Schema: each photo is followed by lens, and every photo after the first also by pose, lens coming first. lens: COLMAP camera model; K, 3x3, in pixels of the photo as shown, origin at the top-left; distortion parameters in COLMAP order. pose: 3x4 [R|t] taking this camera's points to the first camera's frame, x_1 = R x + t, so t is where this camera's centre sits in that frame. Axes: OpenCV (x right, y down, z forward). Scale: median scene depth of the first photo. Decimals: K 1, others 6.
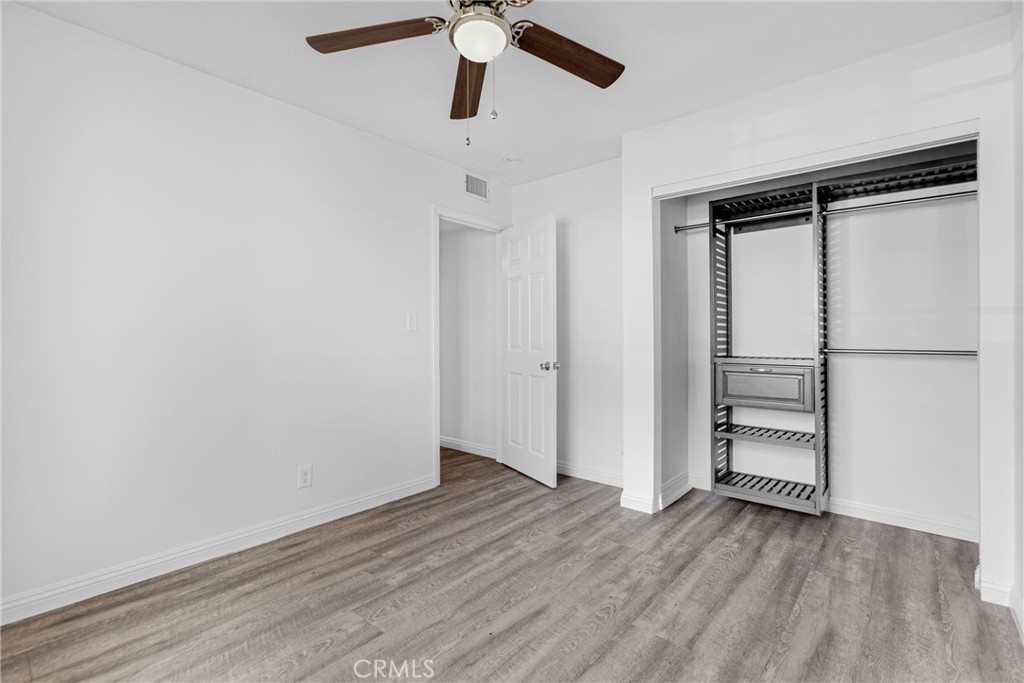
lens RADIAL K [[465.1, 0, 512.7], [0, 465.1, 339.7], [0, 0, 1]] dist [-0.010546, 0.004521]
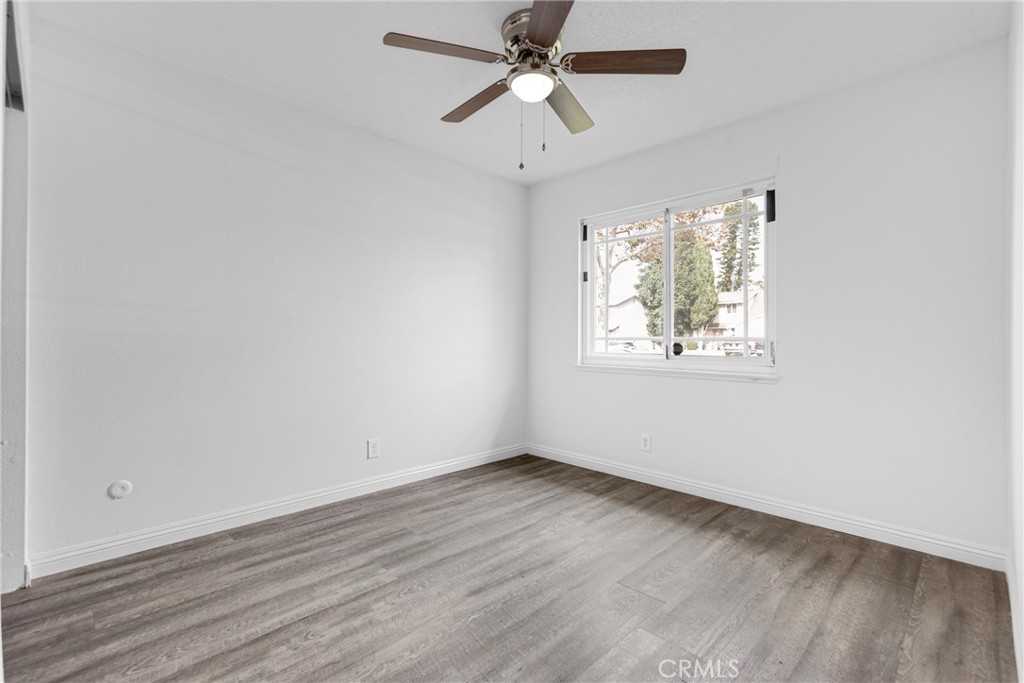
lens RADIAL K [[465.1, 0, 511.0], [0, 465.1, 339.0], [0, 0, 1]] dist [-0.010546, 0.004521]
pose [[-0.997036, -0.000207, 0.076937, -0.093991], [-0.000149, 1.000000, 0.000757, 0.027306], [-0.076937, 0.000743, -0.997036, 1.911431]]
